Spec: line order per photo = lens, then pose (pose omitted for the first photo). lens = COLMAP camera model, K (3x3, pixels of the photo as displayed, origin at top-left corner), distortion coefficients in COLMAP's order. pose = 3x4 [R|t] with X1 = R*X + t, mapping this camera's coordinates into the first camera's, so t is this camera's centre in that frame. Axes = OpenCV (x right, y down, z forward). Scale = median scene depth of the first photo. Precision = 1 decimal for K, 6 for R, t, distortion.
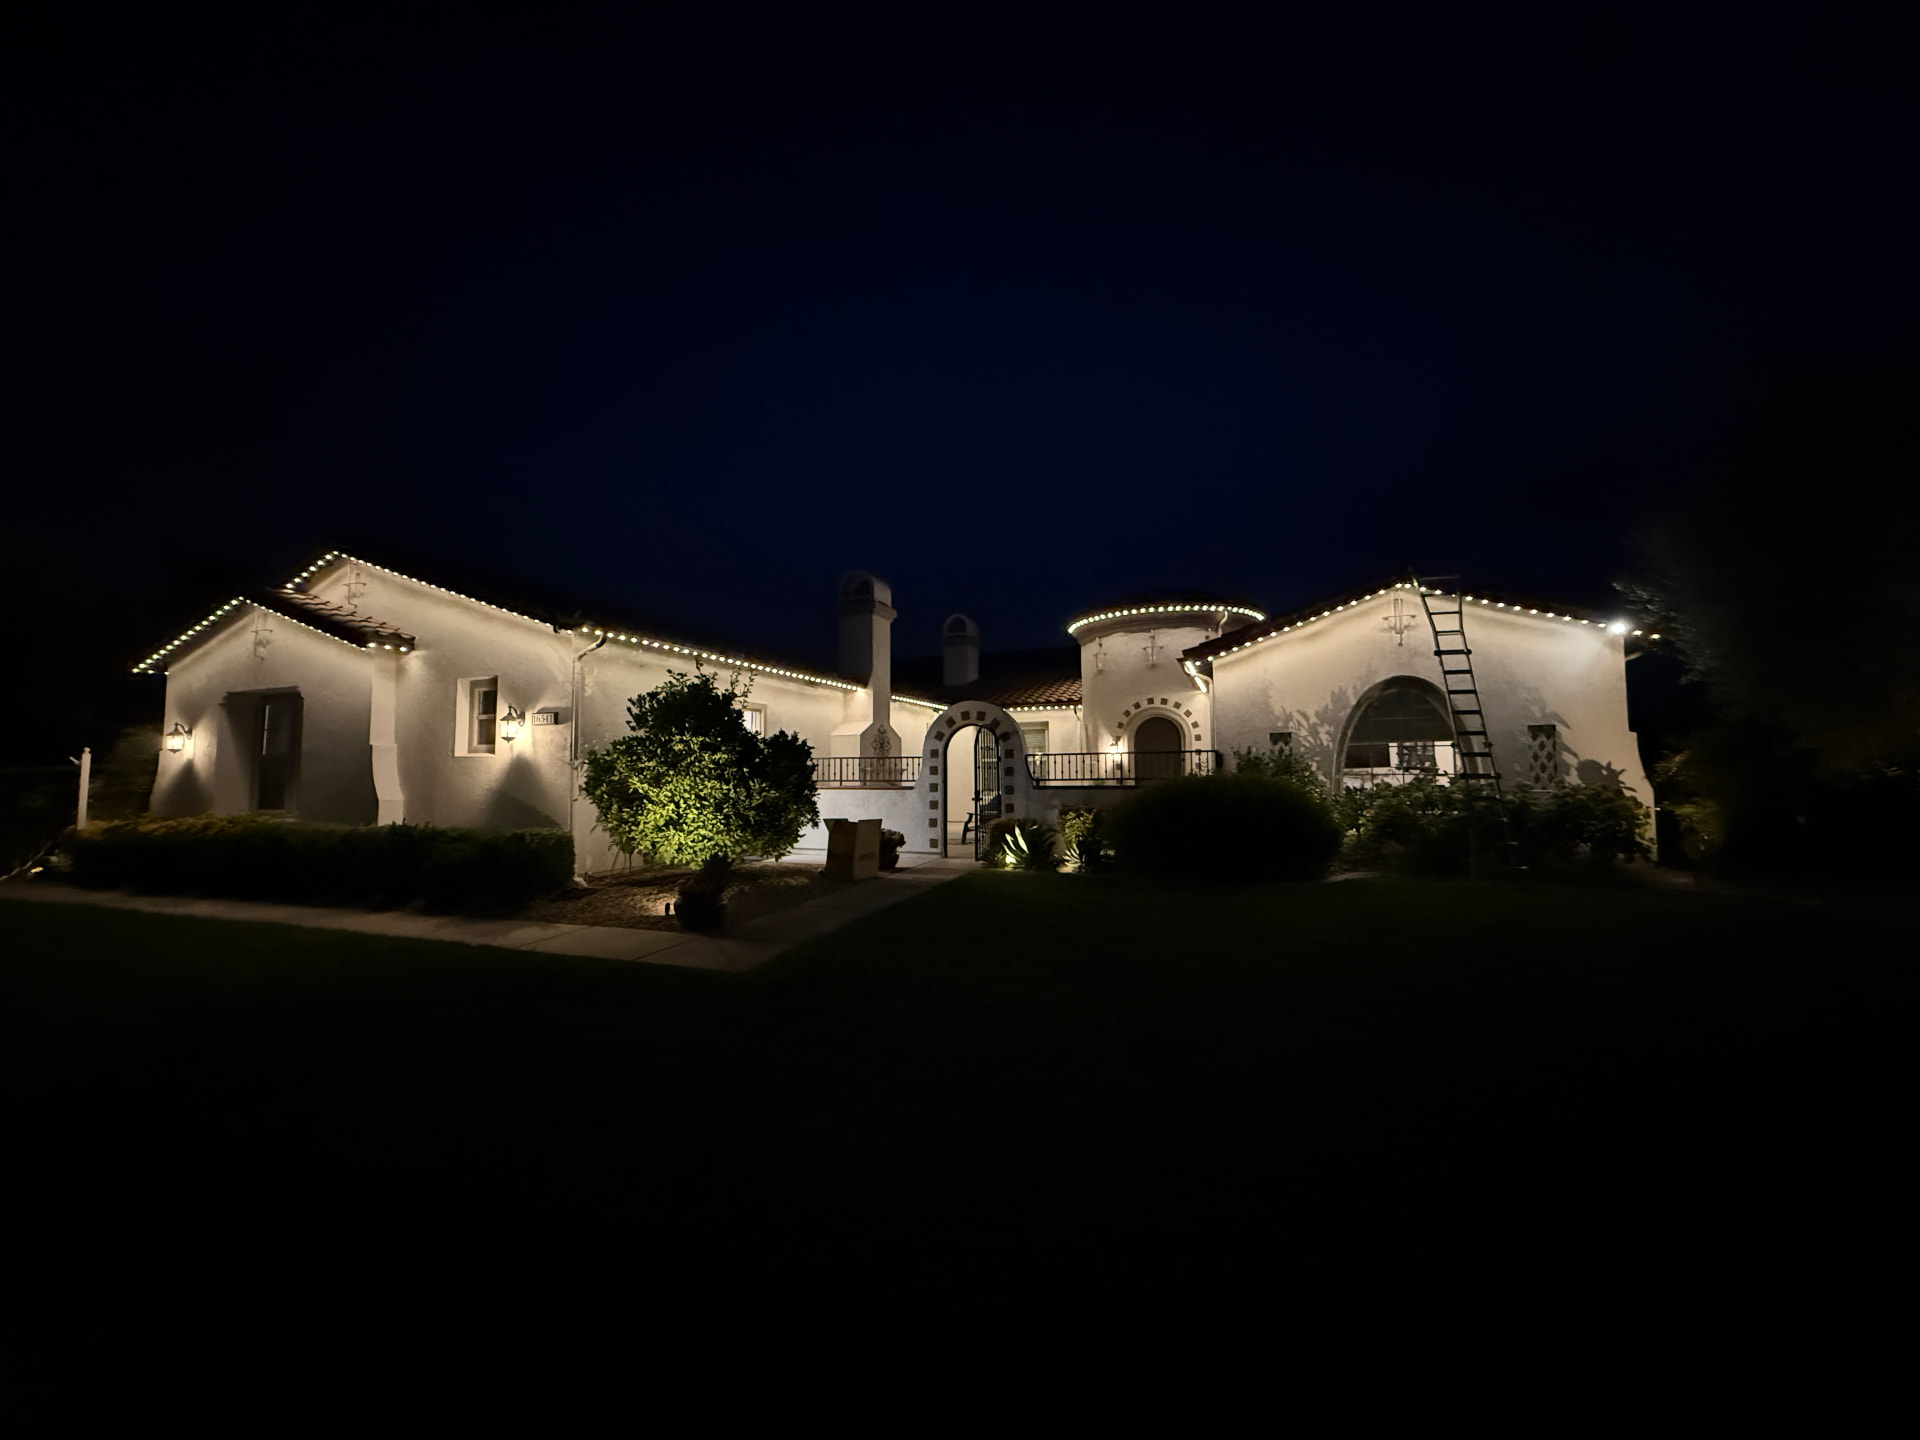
lens RADIAL K [[760.7, 0, 955.1], [0, 760.7, 715.3], [0, 0, 1]] dist [0.000627, -0.000010]
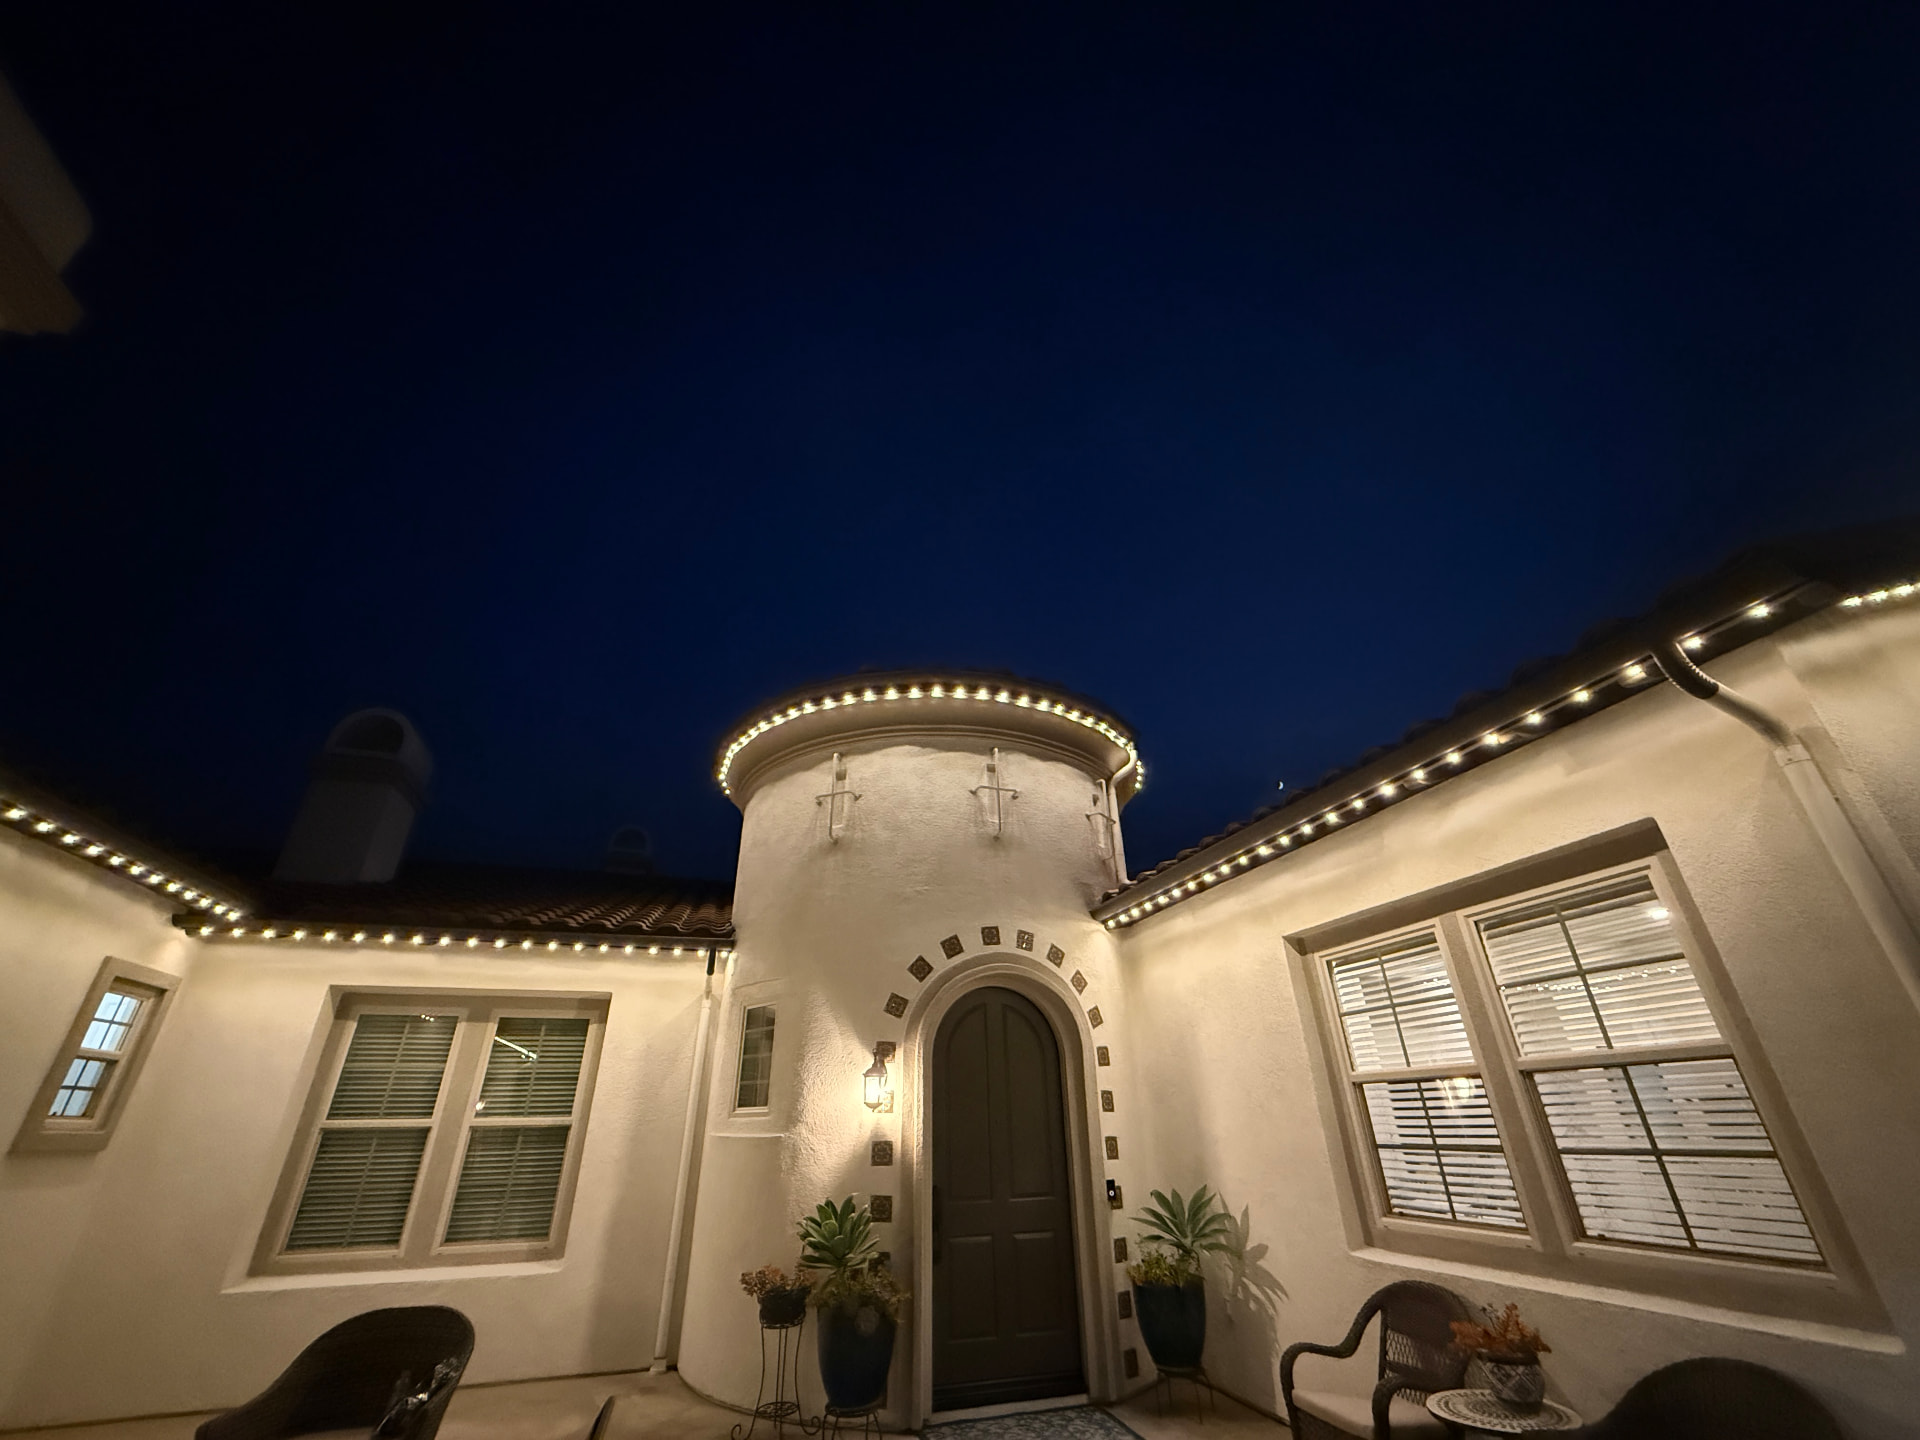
lens RADIAL K [[760.7, 0, 955.1], [0, 760.7, 715.3], [0, 0, 1]] dist [0.000627, -0.000010]
pose [[0.782648, 0.290476, 0.550532, 0.023431], [-0.038783, 0.905476, -0.422621, 0.037121], [-0.621255, 0.309412, 0.719935, 0.717363]]
